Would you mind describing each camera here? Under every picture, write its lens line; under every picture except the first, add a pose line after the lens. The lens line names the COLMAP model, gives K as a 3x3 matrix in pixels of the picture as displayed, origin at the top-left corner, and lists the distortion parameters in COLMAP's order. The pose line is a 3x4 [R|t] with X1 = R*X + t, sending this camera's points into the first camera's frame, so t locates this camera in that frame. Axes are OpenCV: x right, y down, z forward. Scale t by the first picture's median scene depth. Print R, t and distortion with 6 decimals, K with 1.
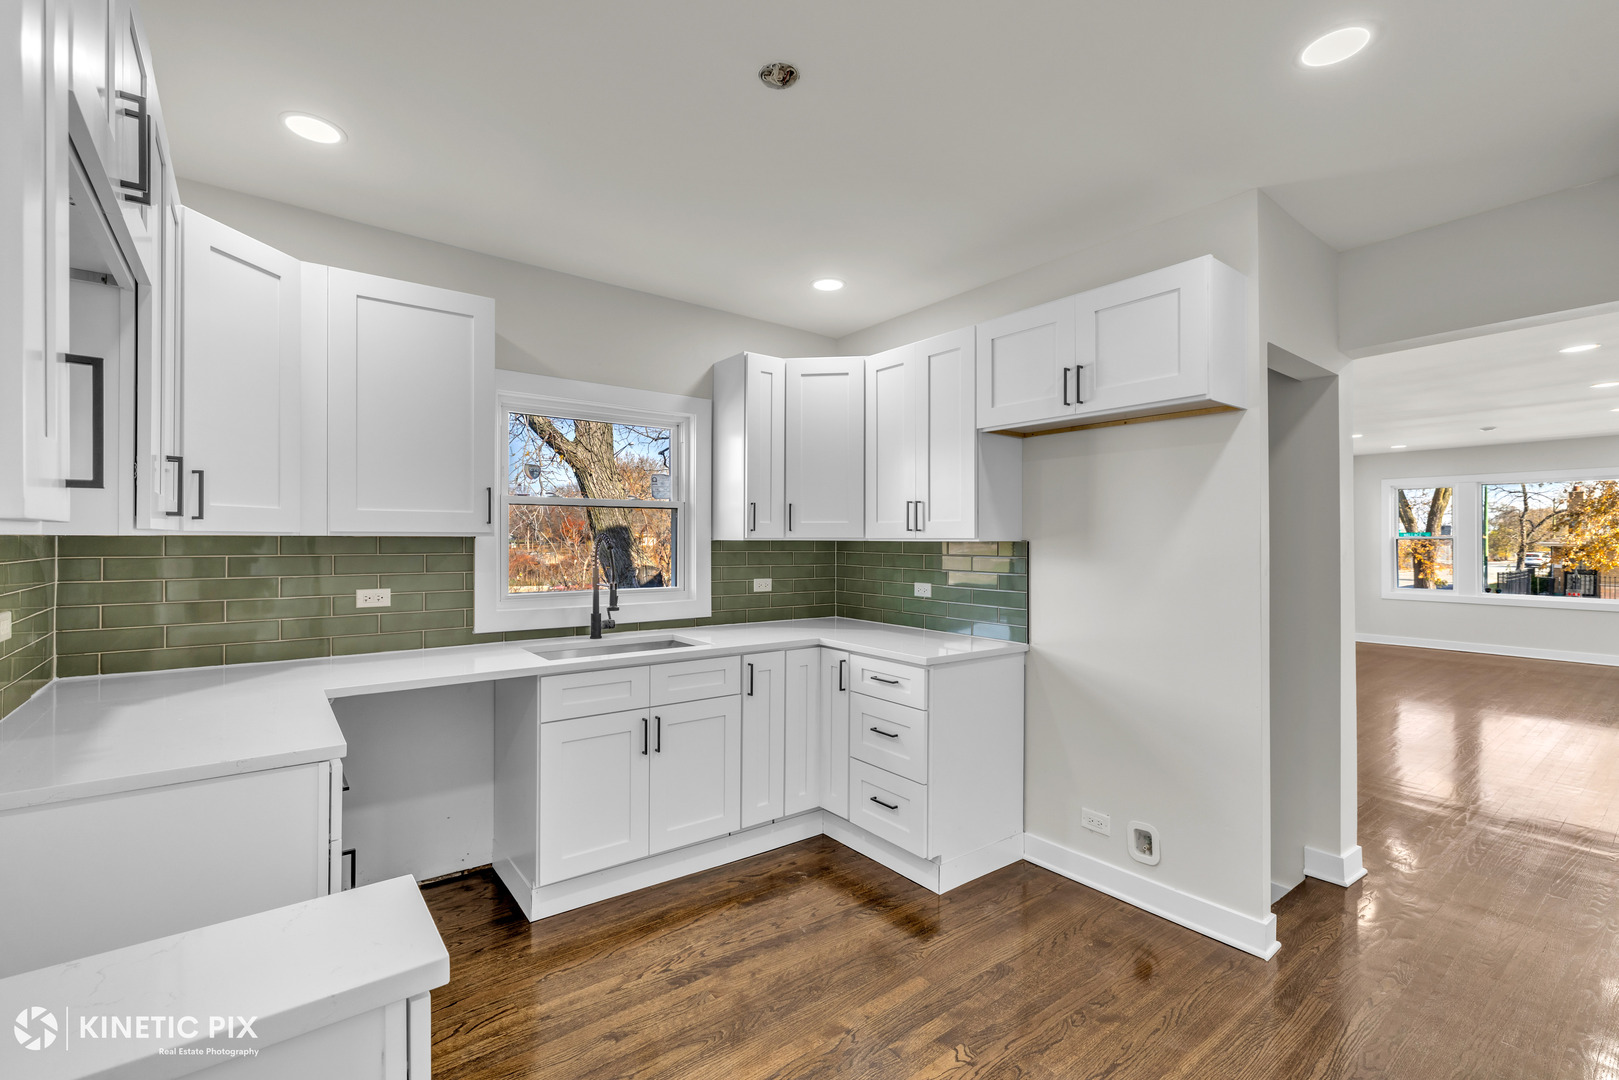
lens RADIAL K [[697.9, 0, 804.2], [0, 697.9, 541.6], [0, 0, 1]] dist [-0.000463, 0.003153]
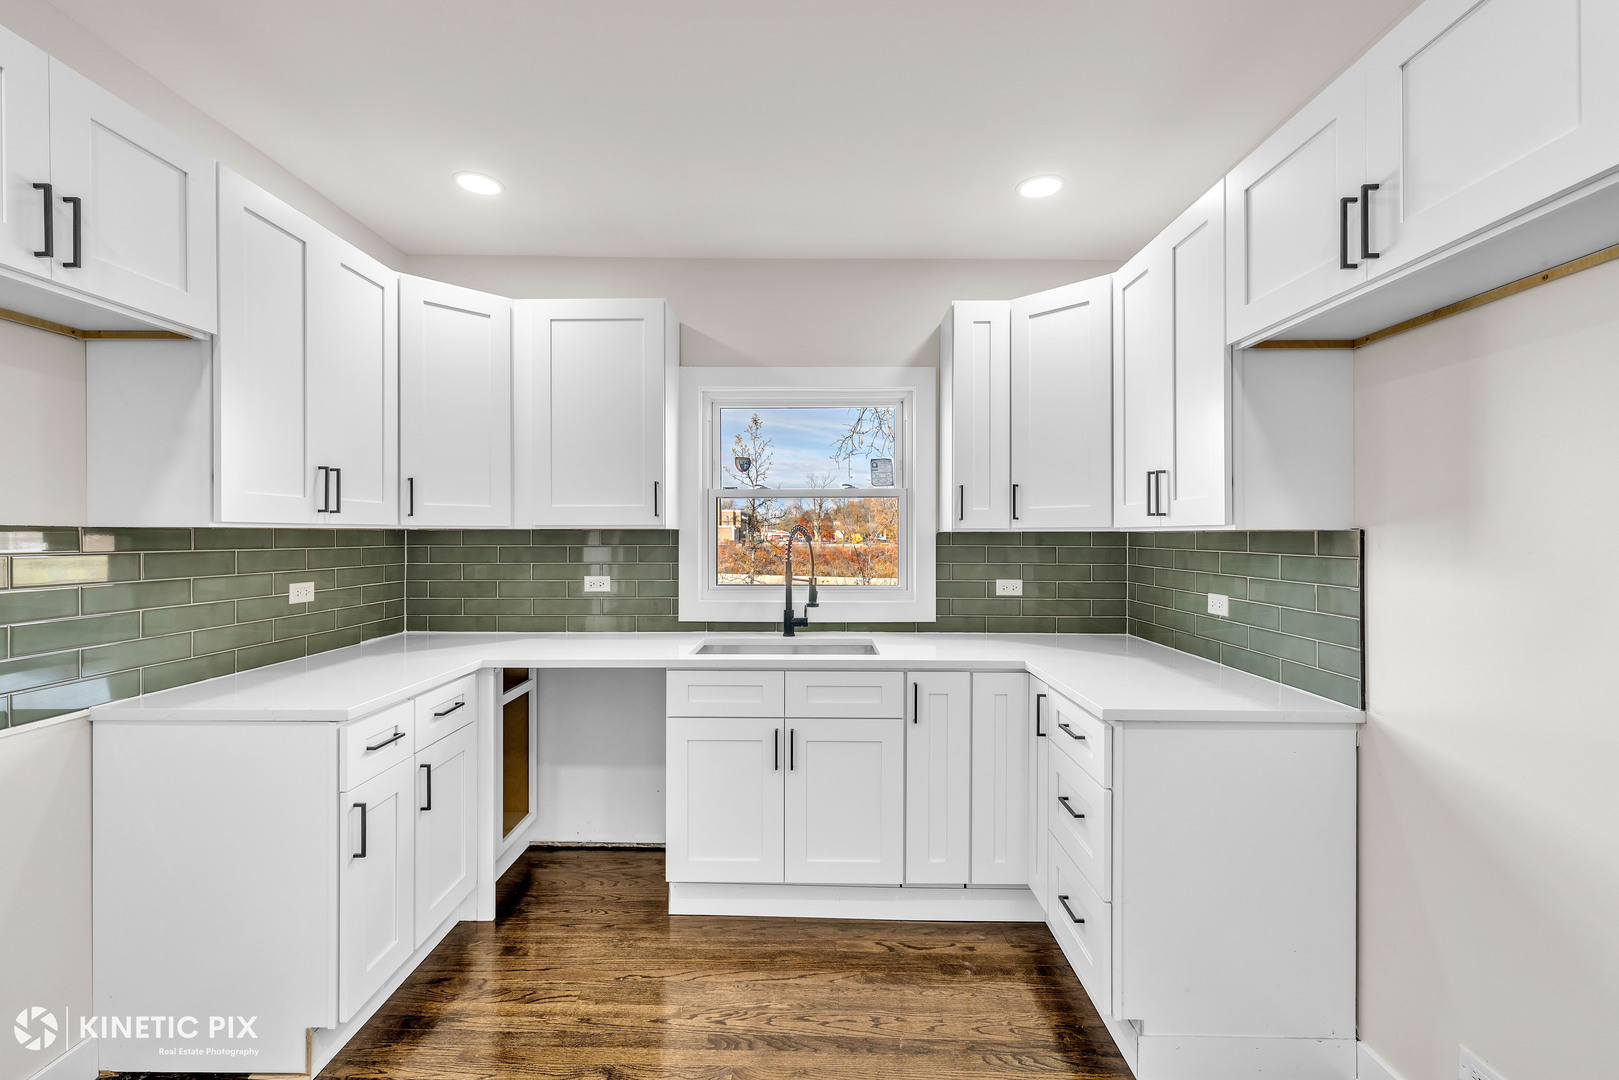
lens RADIAL K [[697.9, 0, 808.7], [0, 697.9, 537.7], [0, 0, 1]] dist [-0.000463, 0.003153]
pose [[0.790906, -0.001261, -0.611937, 0.334542], [0.001401, 0.999999, -0.000250, 0.006151], [0.611936, -0.000659, 0.790907, 0.295739]]
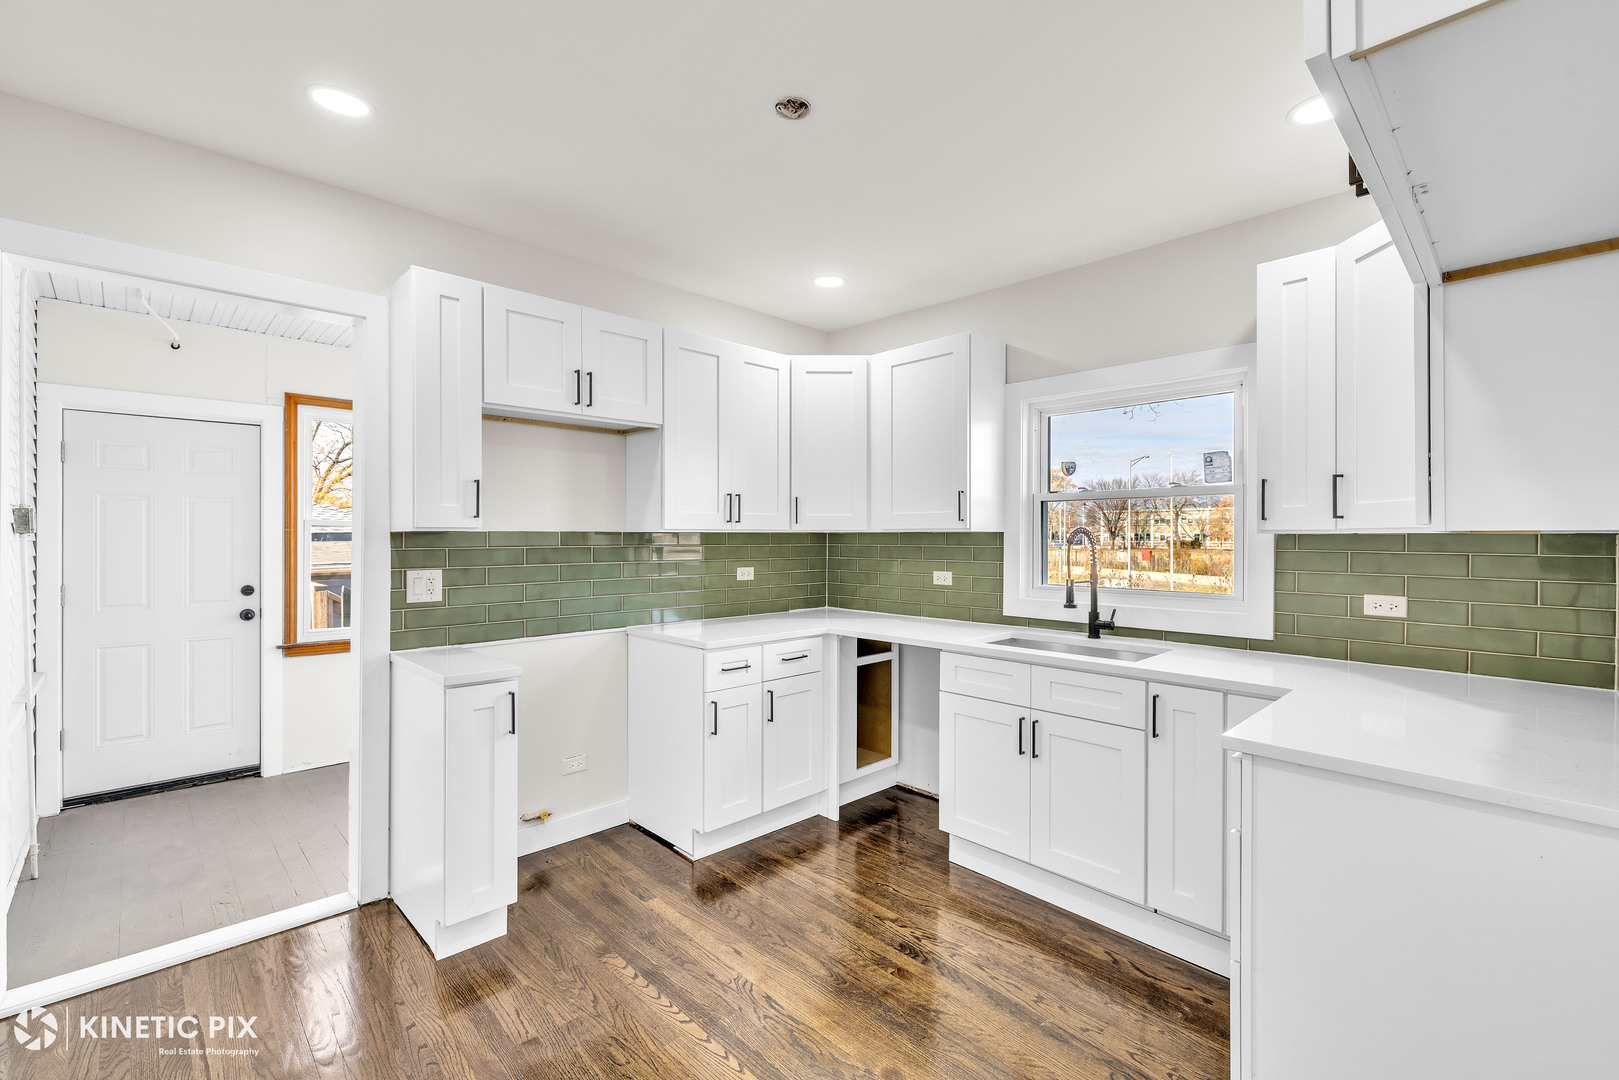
lens RADIAL K [[697.9, 0, 820.1], [0, 697.9, 537.9], [0, 0, 1]] dist [-0.000463, 0.003153]
pose [[0.131090, -0.000815, -0.991370, 0.656368], [-0.003416, 0.999993, -0.001274, 0.005529], [0.991365, 0.003554, 0.131086, 0.558911]]
